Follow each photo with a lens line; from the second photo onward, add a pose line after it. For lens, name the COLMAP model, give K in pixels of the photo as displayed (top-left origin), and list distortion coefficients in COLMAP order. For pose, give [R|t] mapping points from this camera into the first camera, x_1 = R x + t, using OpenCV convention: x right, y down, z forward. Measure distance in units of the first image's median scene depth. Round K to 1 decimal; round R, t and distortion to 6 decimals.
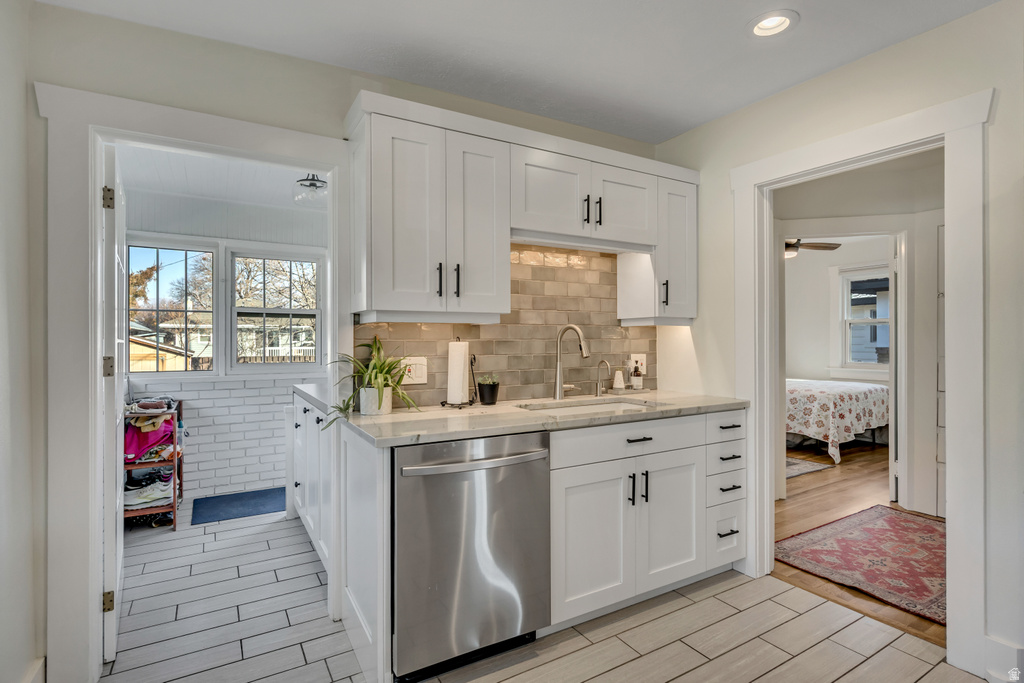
lens RADIAL K [[502.2, 0, 512.0], [0, 502.2, 341.5], [0, 0, 1]] dist [-0.002114, -0.000546]
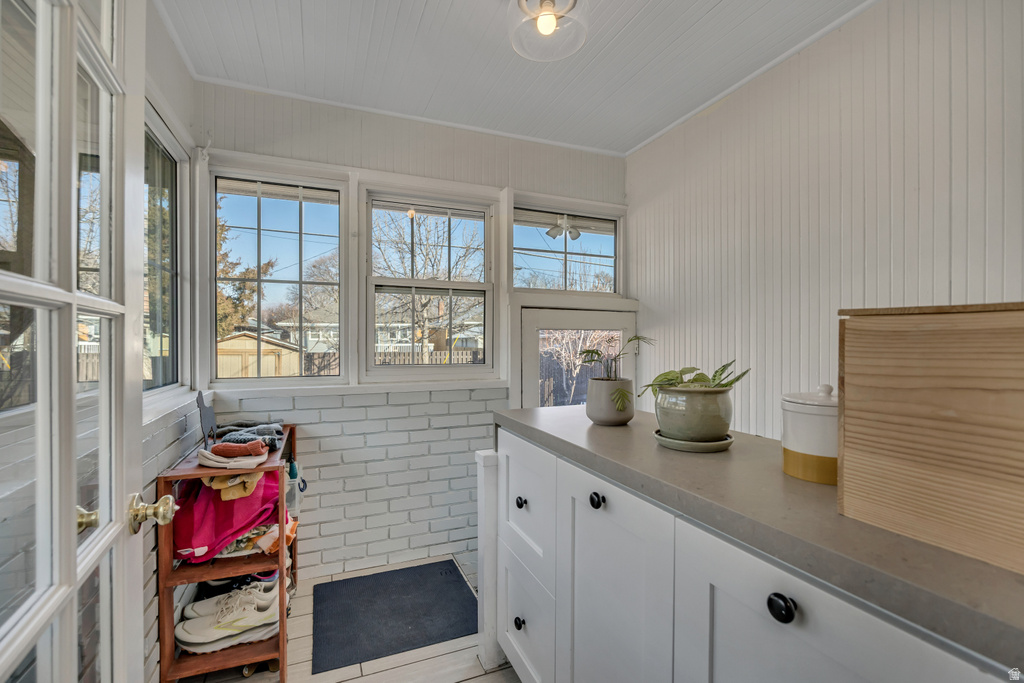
lens RADIAL K [[445.8, 0, 512.0], [0, 445.8, 341.5], [0, 0, 1]] dist [-0.002792, -0.000344]
pose [[0.991448, 0.001335, -0.130496, -0.295242], [-0.000805, 0.999991, 0.004118, 0.011543], [0.130501, -0.003978, 0.991440, 0.451233]]
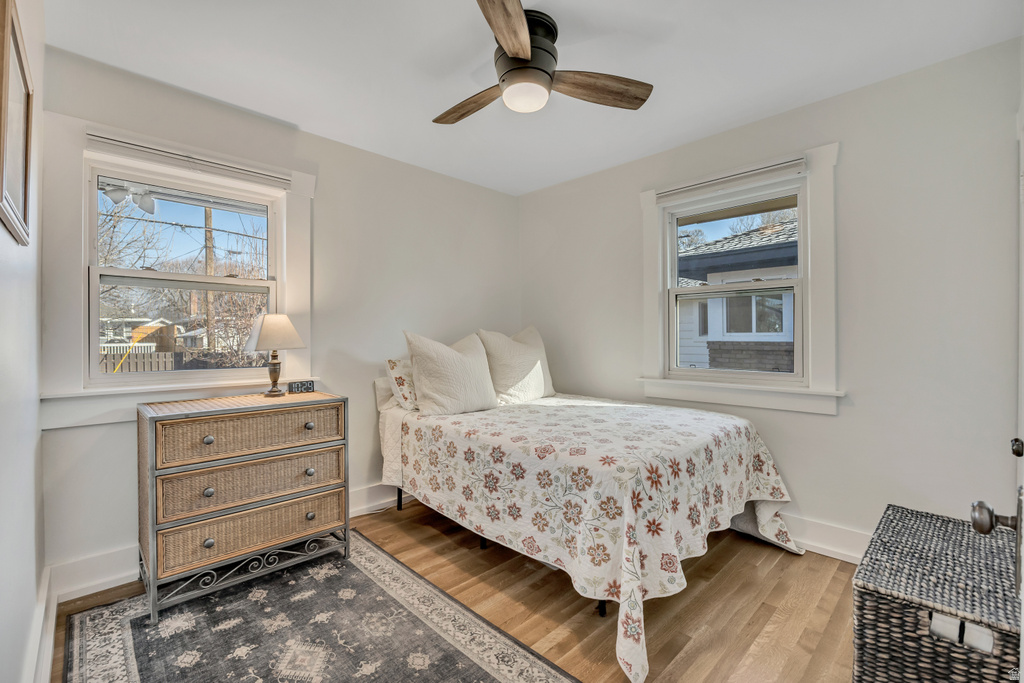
lens RADIAL K [[445.8, 0, 512.0], [0, 445.8, 341.5], [0, 0, 1]] dist [-0.002792, -0.000344]
pose [[0.973550, -0.003429, 0.228447, 0.485170], [0.001447, 0.999960, 0.008843, 0.010838], [-0.228468, -0.008279, 0.973516, 0.711935]]
